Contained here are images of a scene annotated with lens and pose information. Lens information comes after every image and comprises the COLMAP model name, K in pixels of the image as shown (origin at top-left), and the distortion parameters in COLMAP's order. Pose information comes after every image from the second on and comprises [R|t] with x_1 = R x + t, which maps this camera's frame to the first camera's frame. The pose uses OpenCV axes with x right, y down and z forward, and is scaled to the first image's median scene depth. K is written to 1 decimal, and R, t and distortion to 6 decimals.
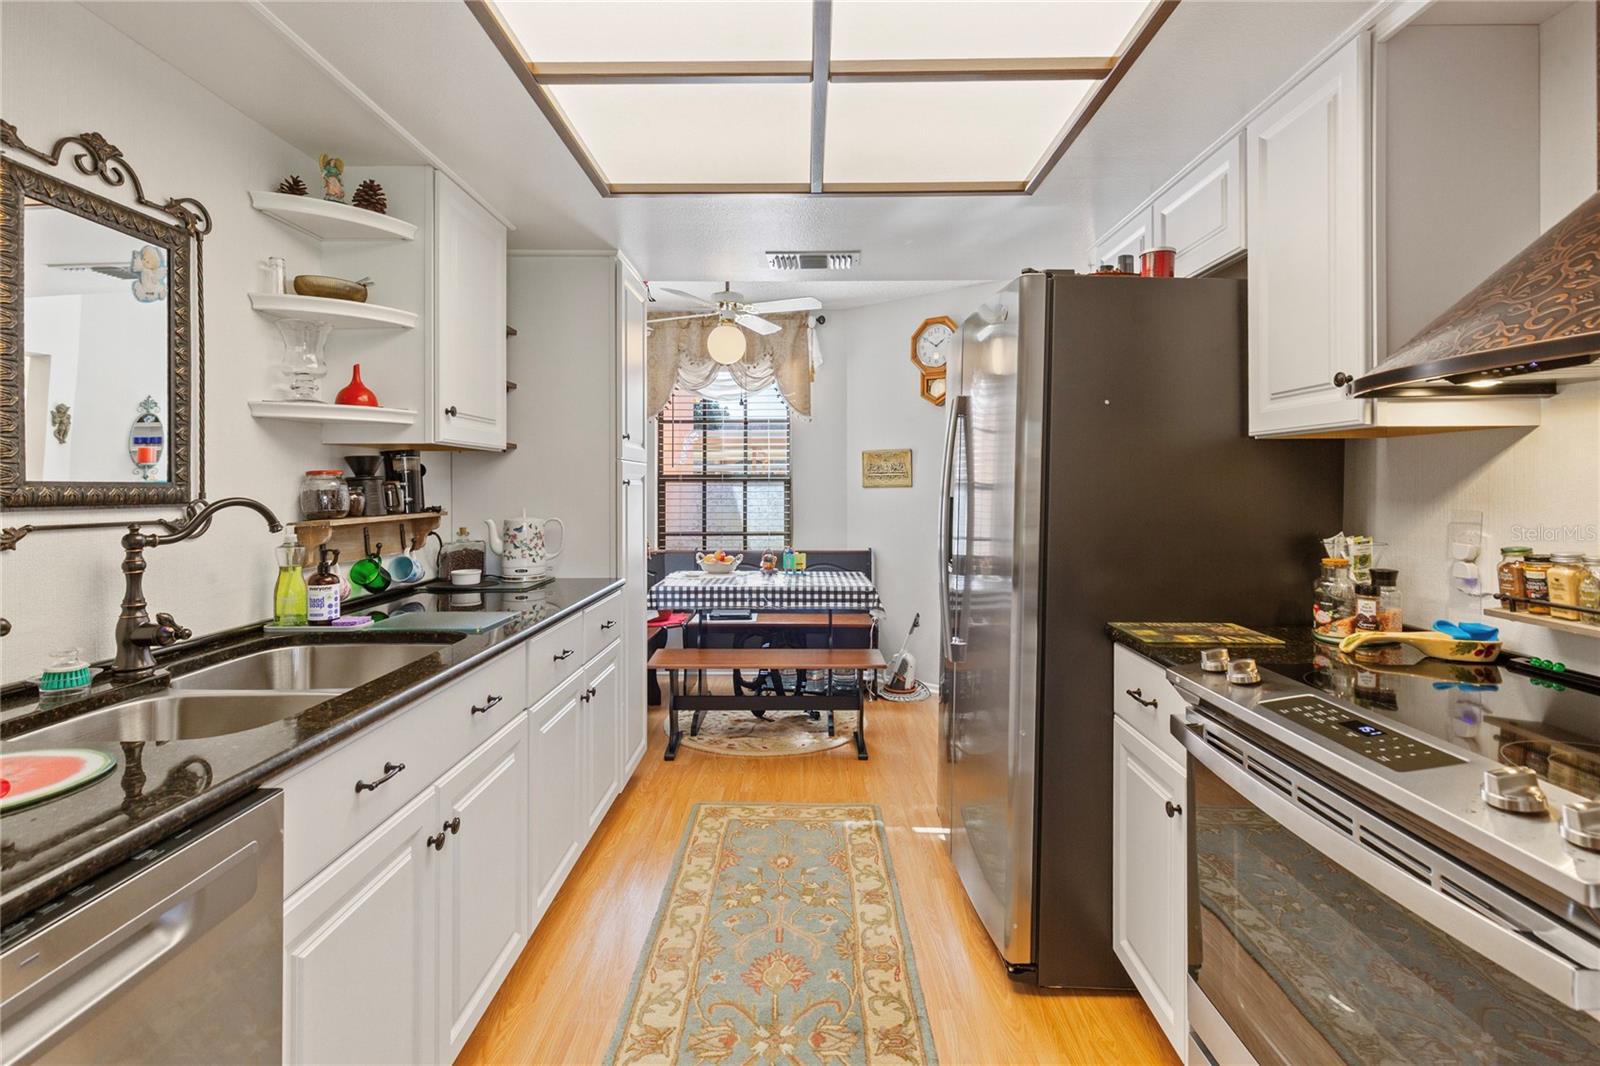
lens RADIAL K [[726.2, 0, 798.9], [0, 726.2, 480.3], [0, 0, 1]] dist [0.005355, -0.000869]
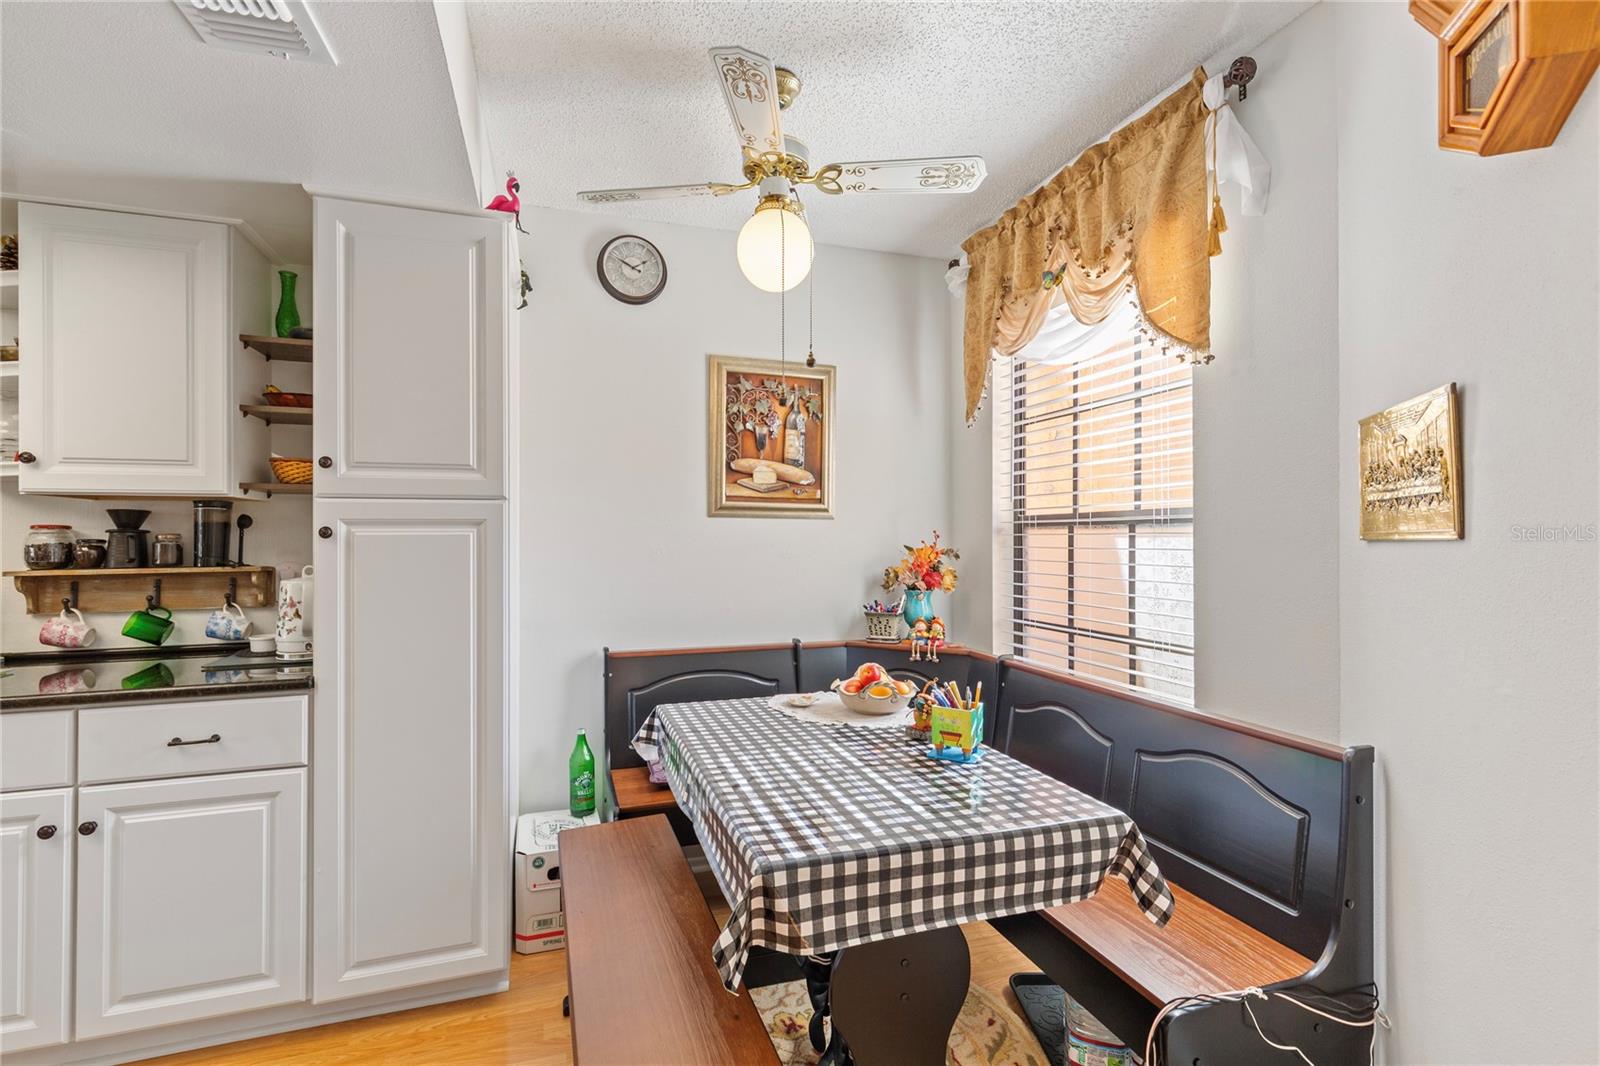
lens RADIAL K [[726.2, 0, 799.4], [0, 726.2, 524.7], [0, 0, 1]] dist [0.005355, -0.000869]
pose [[0.321515, -0.014395, -0.946795, 0.650962], [0.010343, 0.999878, -0.011690, 0.008937], [0.946848, -0.006034, 0.321625, 1.483828]]
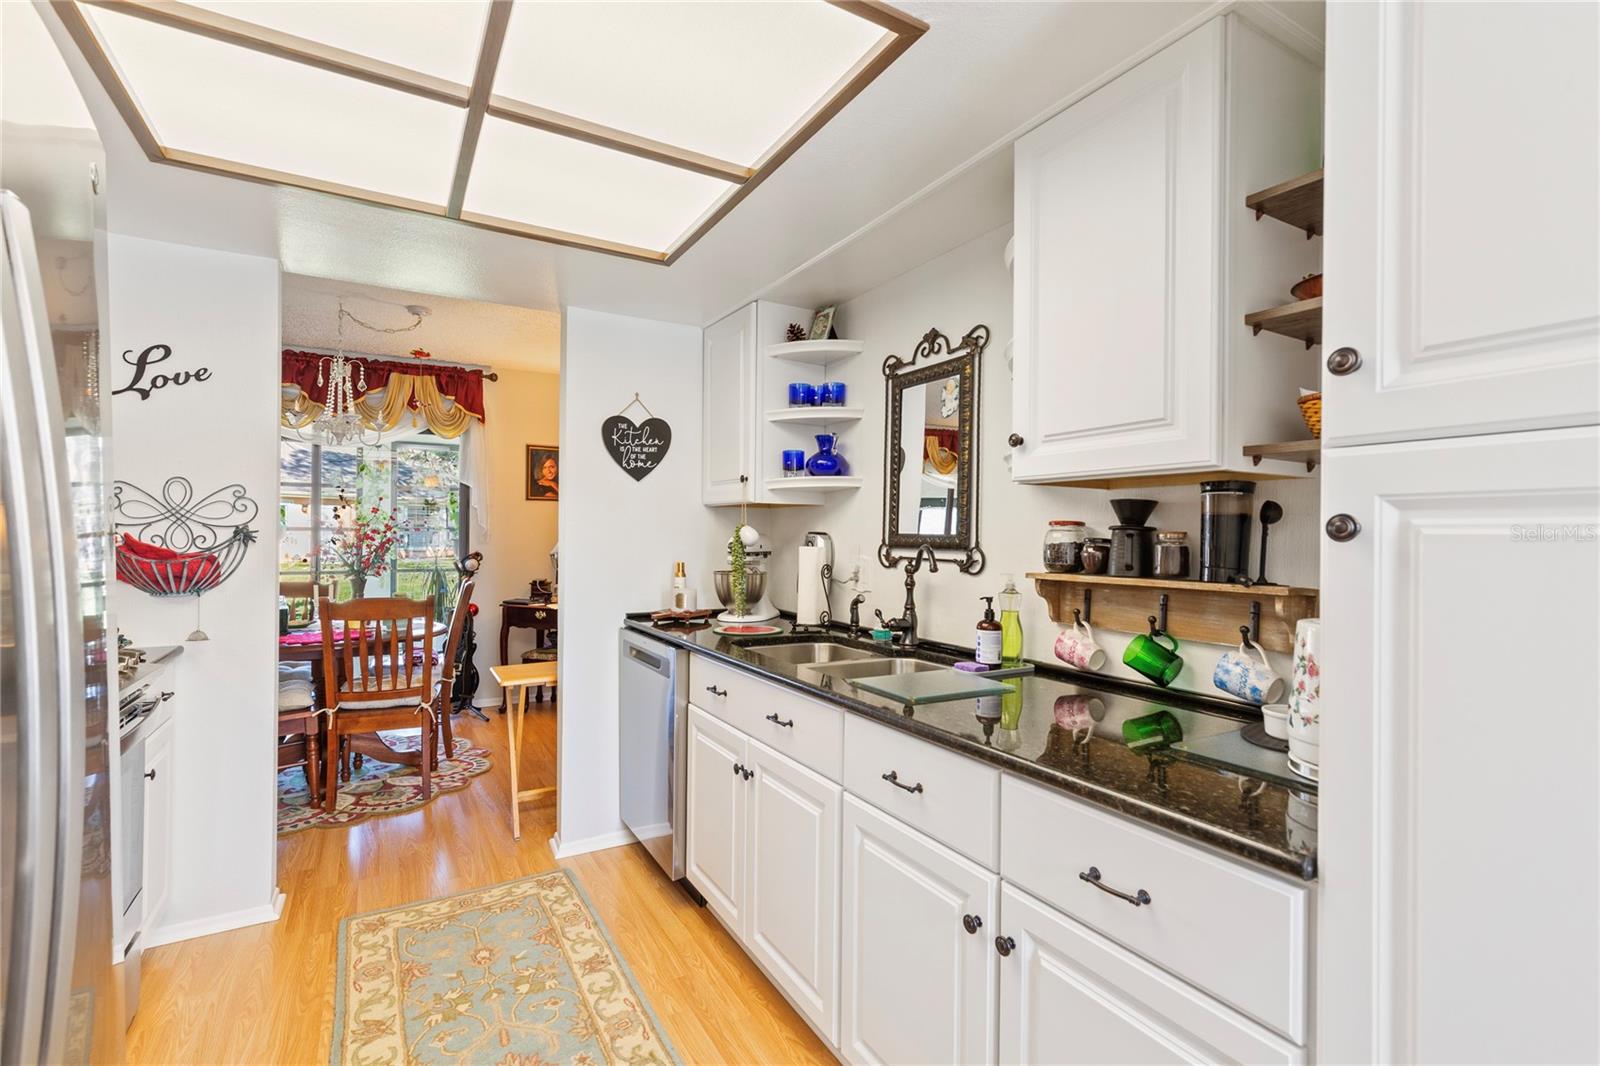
lens RADIAL K [[726.2, 0, 787.2], [0, 726.2, 537.4], [0, 0, 1]] dist [0.005355, -0.000869]
pose [[-0.866448, -0.003913, -0.499252, 0.107130], [-0.003623, 0.999992, -0.001551, 0.008872], [0.499255, 0.000465, -0.866455, 1.411132]]
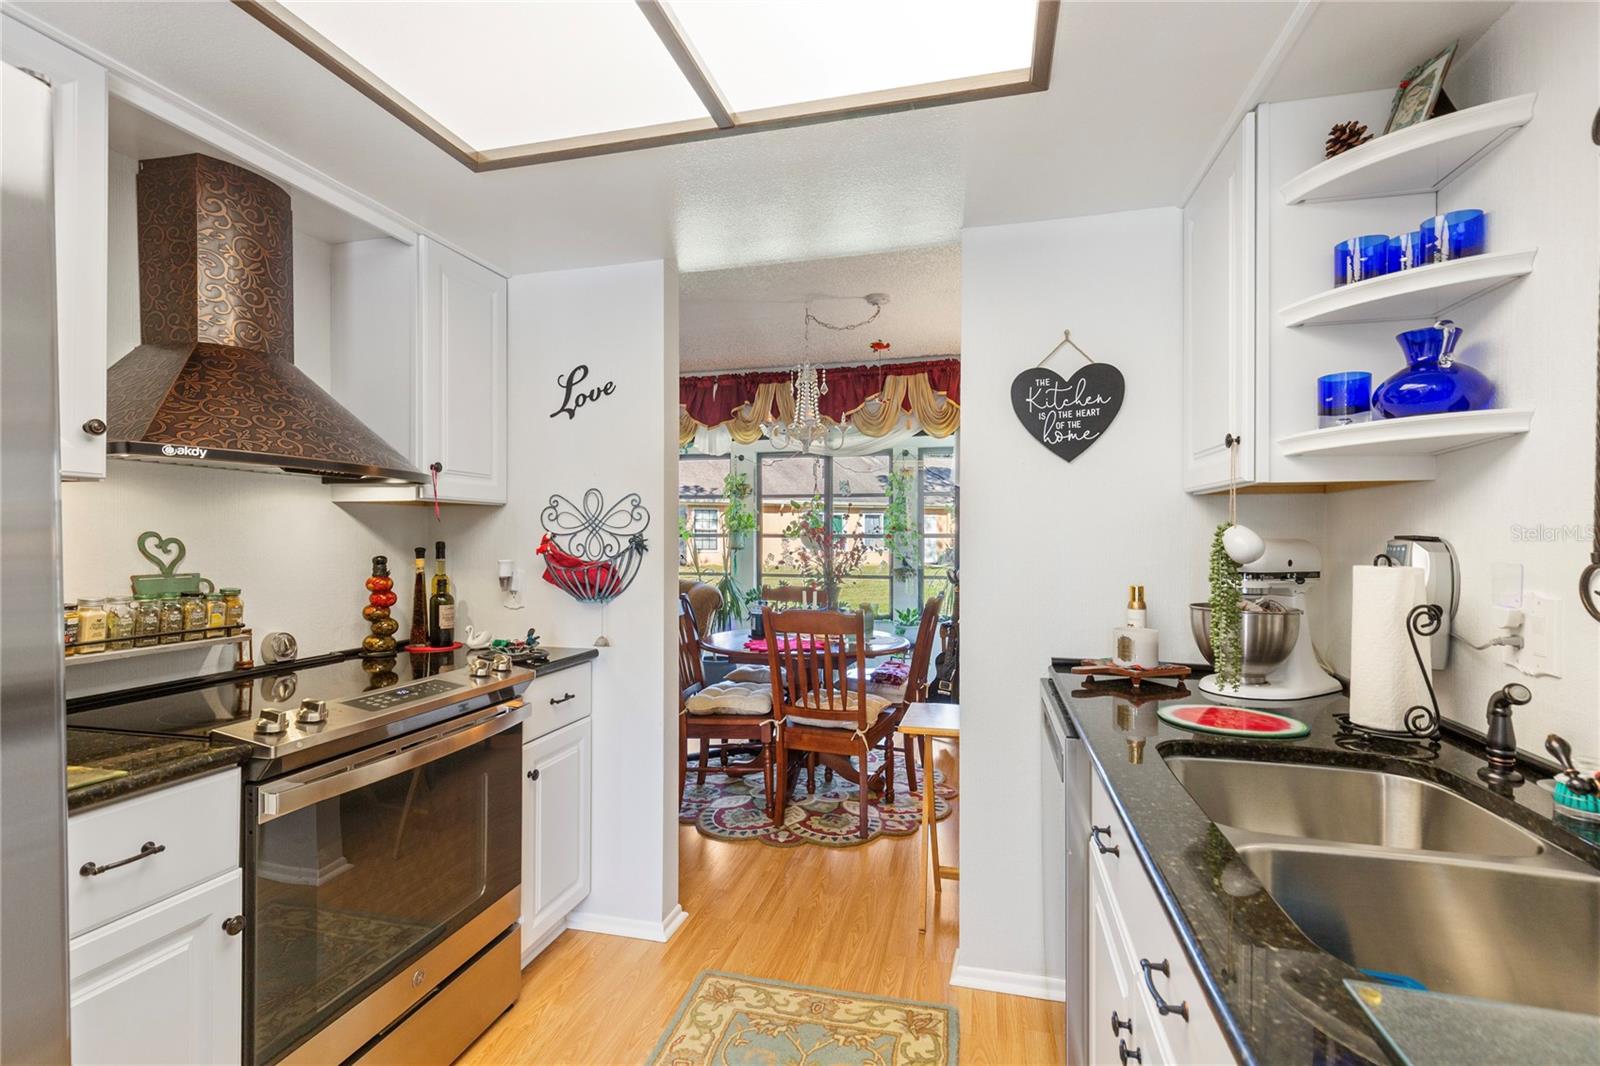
lens RADIAL K [[726.2, 0, 800.0], [0, 726.2, 538.4], [0, 0, 1]] dist [0.005355, -0.000869]
pose [[-0.969164, -0.000695, 0.246414, -0.212350], [-0.002076, 0.999984, -0.005347, 0.004174], [-0.246406, -0.005694, -0.969150, 1.073422]]
